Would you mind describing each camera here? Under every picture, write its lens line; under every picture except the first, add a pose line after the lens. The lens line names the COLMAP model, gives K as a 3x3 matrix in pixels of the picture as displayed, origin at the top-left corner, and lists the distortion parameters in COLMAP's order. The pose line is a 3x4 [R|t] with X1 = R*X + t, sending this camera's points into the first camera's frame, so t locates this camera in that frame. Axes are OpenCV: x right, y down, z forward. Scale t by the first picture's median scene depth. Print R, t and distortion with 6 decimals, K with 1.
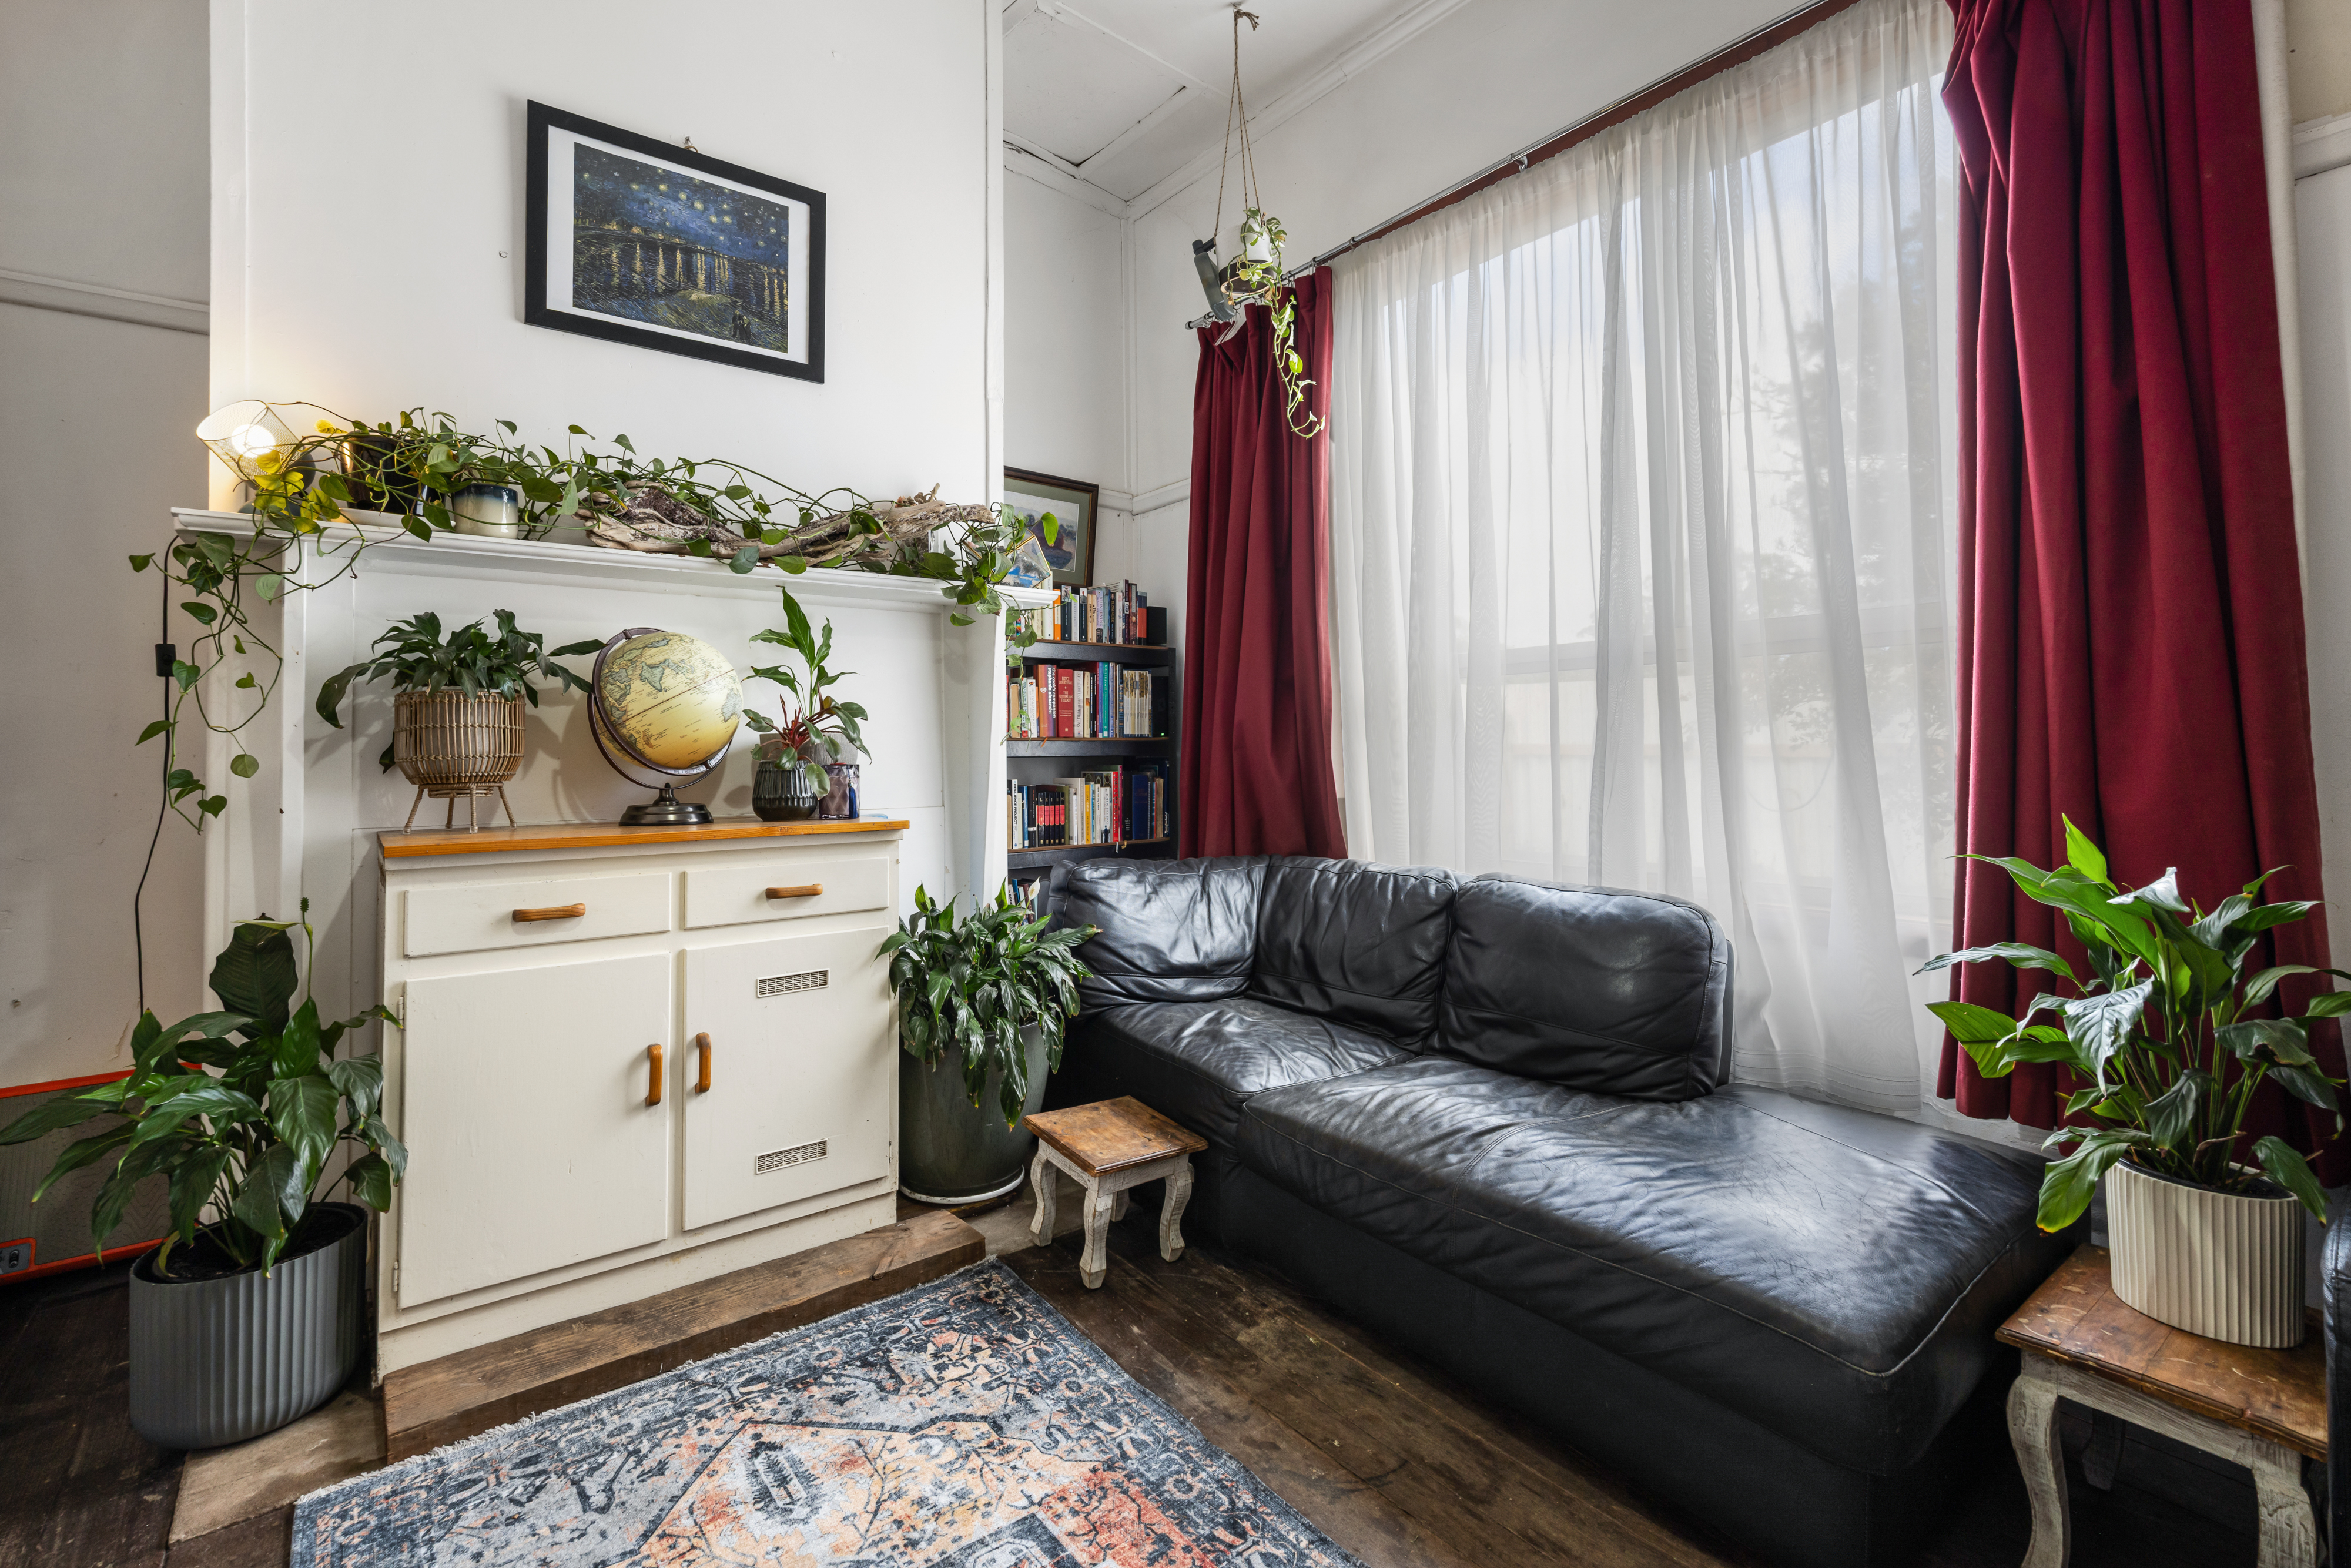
lens RADIAL K [[1041.2, 0, 1163.6], [0, 1041.2, 718.3], [0, 0, 1]] dist [-0.002955, -0.001266]
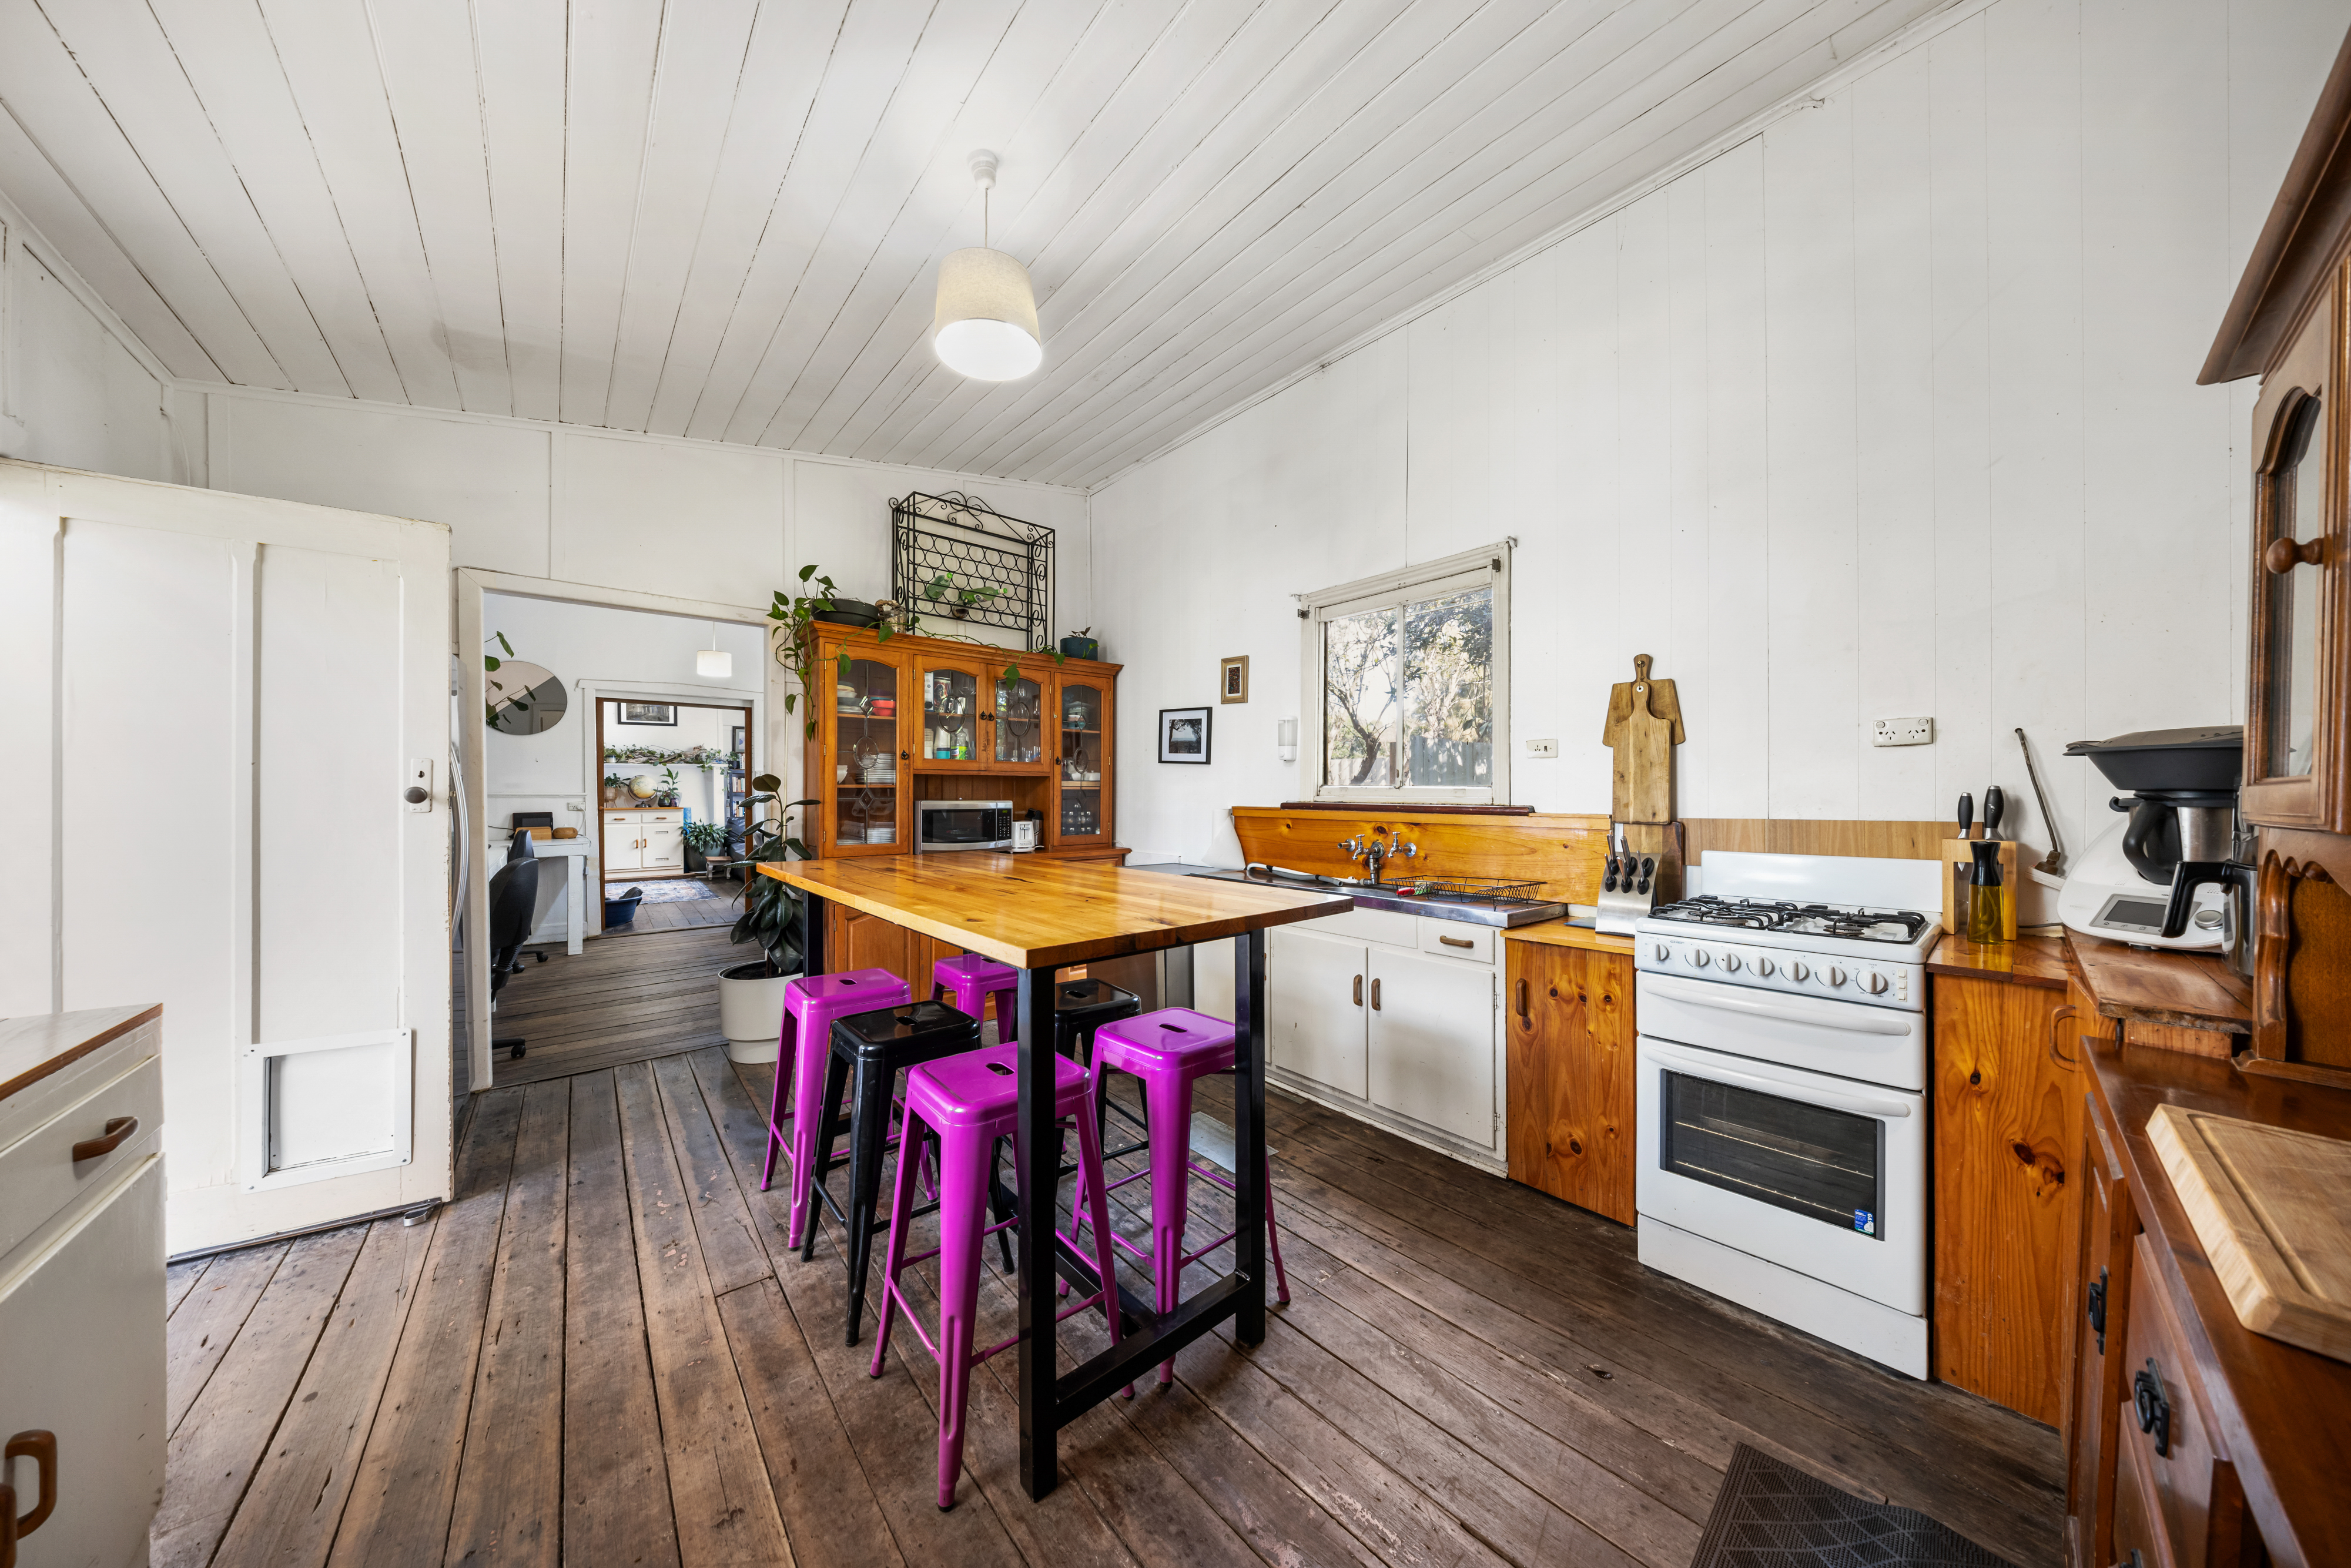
lens RADIAL K [[744.0, 0, 1180.8], [0, 744.0, 792.3], [0, 0, 1]] dist [-0.007616, -0.000342]
pose [[0.999562, 0.003026, 0.029439, 2.701265], [-0.004096, 0.999331, 0.036353, -0.168156], [-0.029309, -0.036457, 0.998905, -3.638807]]
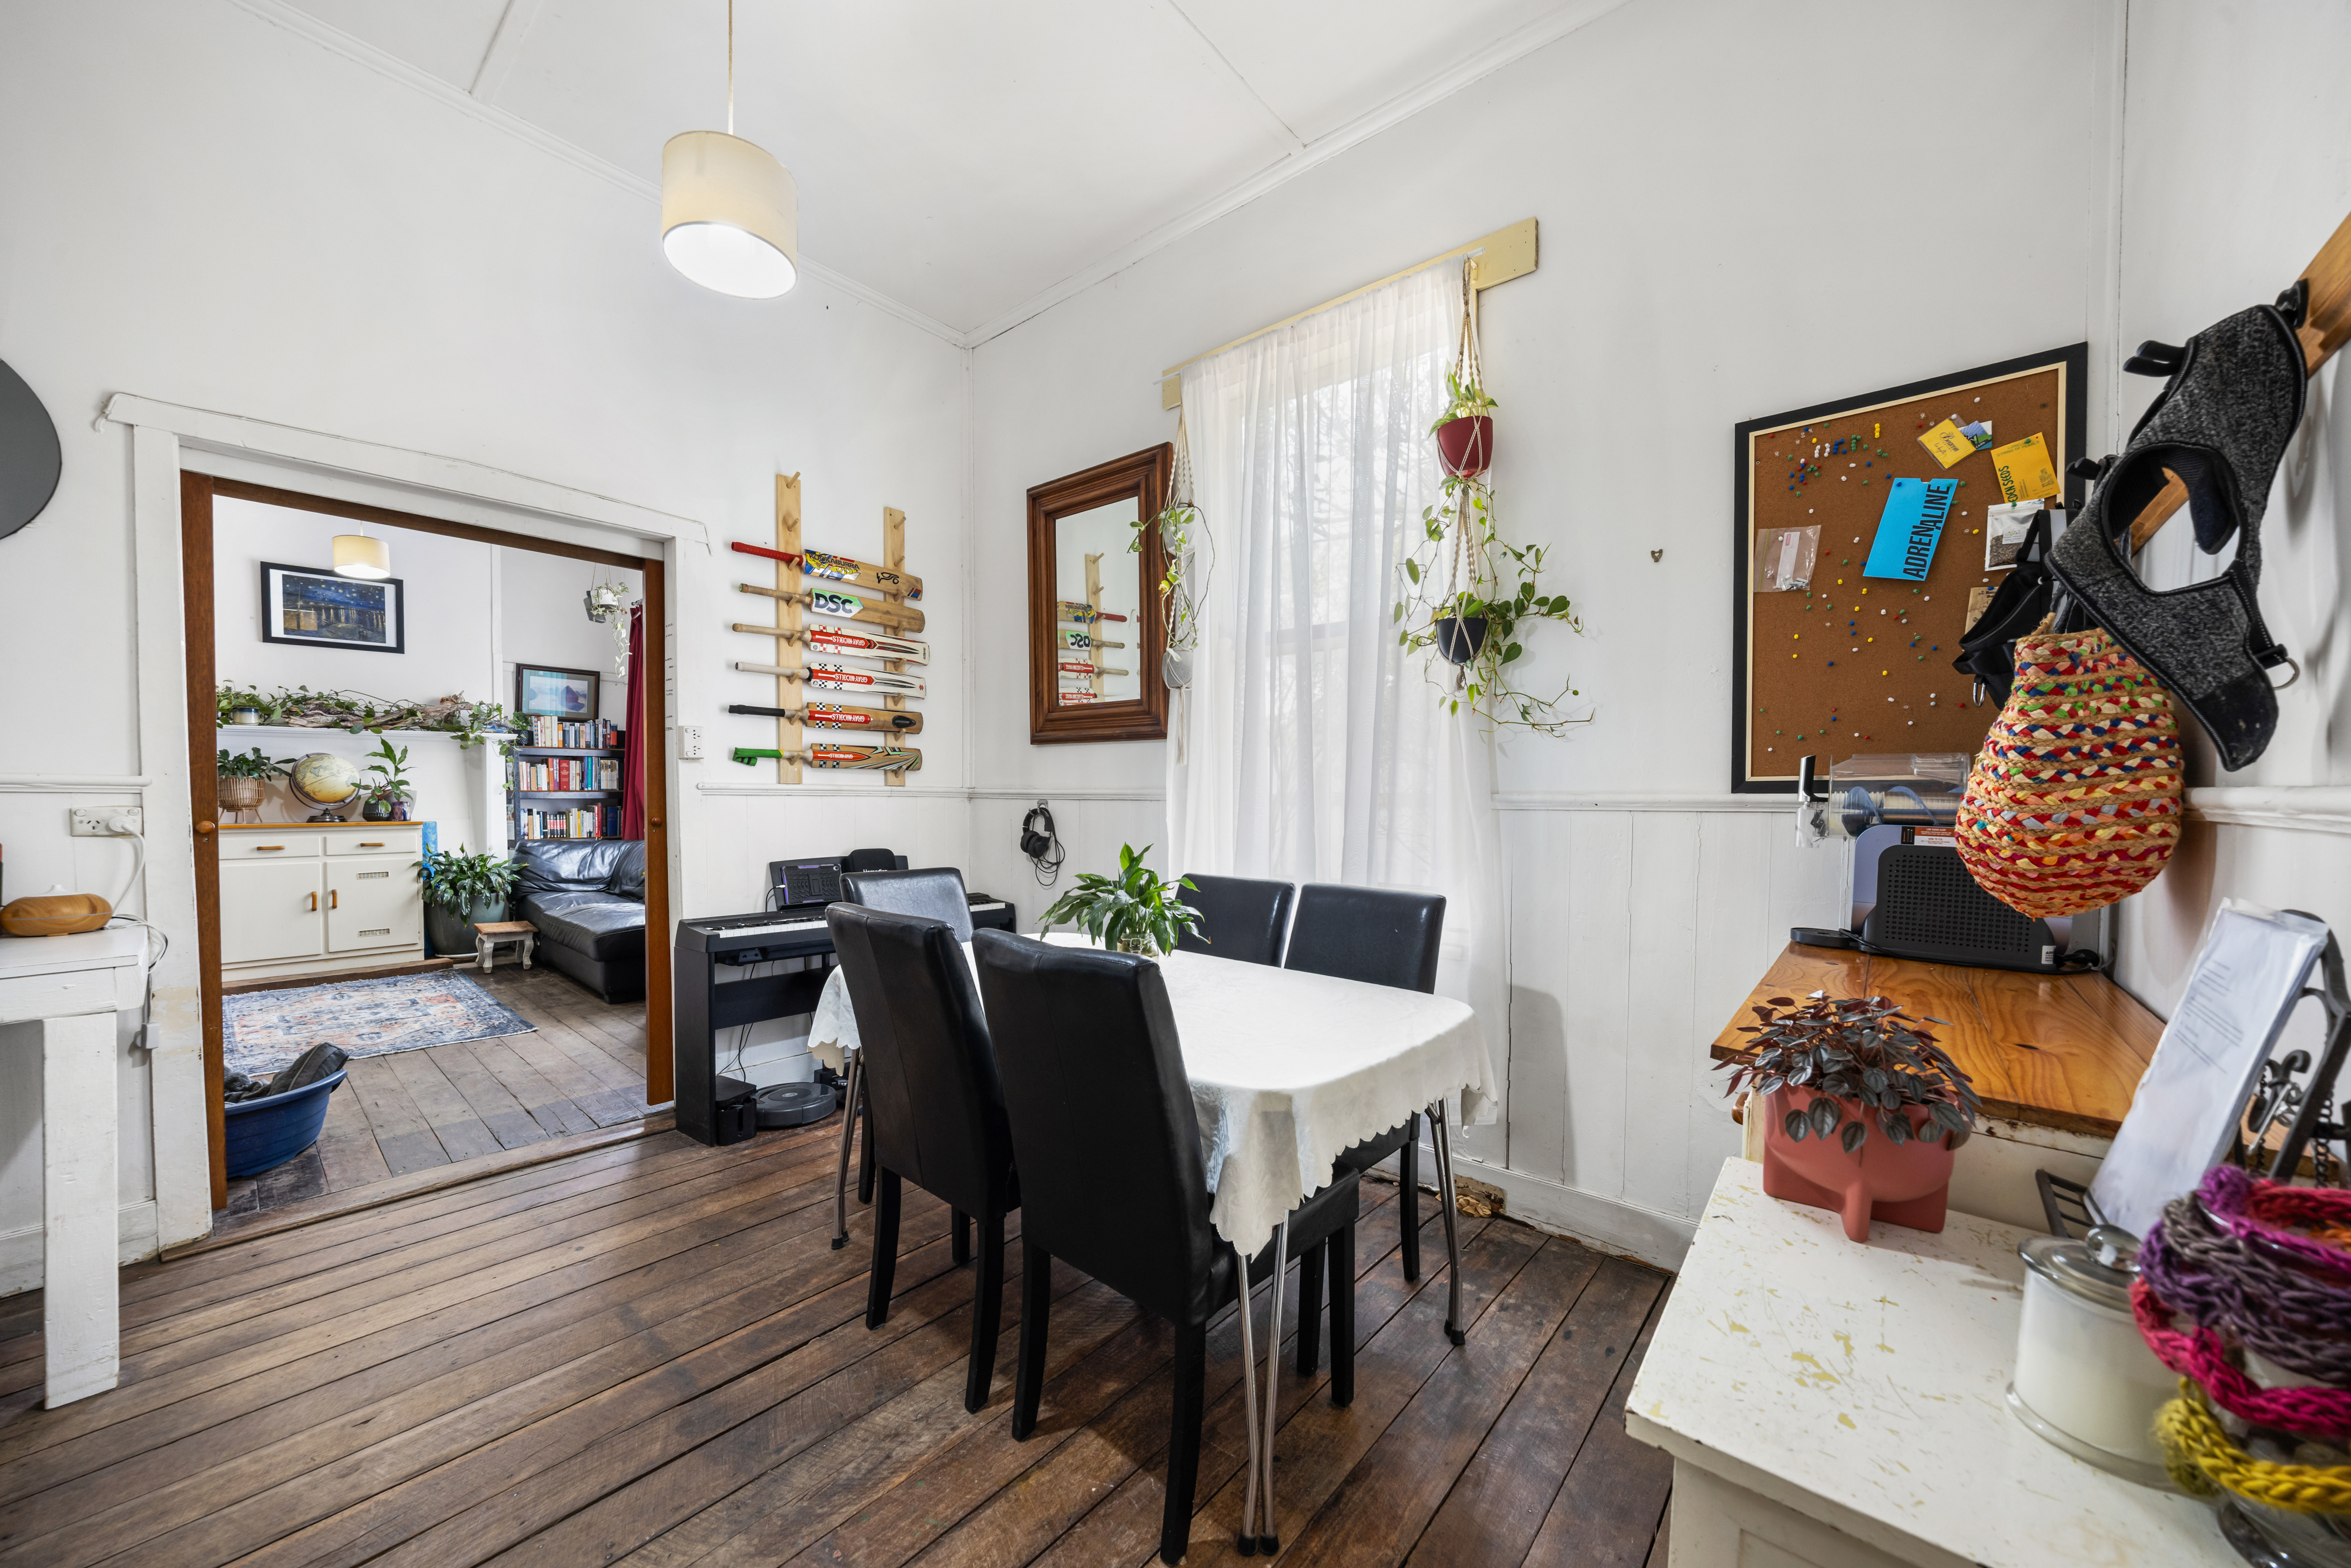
lens RADIAL K [[875.2, 0, 1157.3], [0, 875.2, 807.2], [0, 0, 1]] dist [-0.002506, -0.000393]
pose [[0.984346, 0.000476, 0.176247, 1.415291], [-0.008407, 0.998985, 0.044256, -0.068148], [-0.176047, -0.045044, 0.983351, -1.846609]]
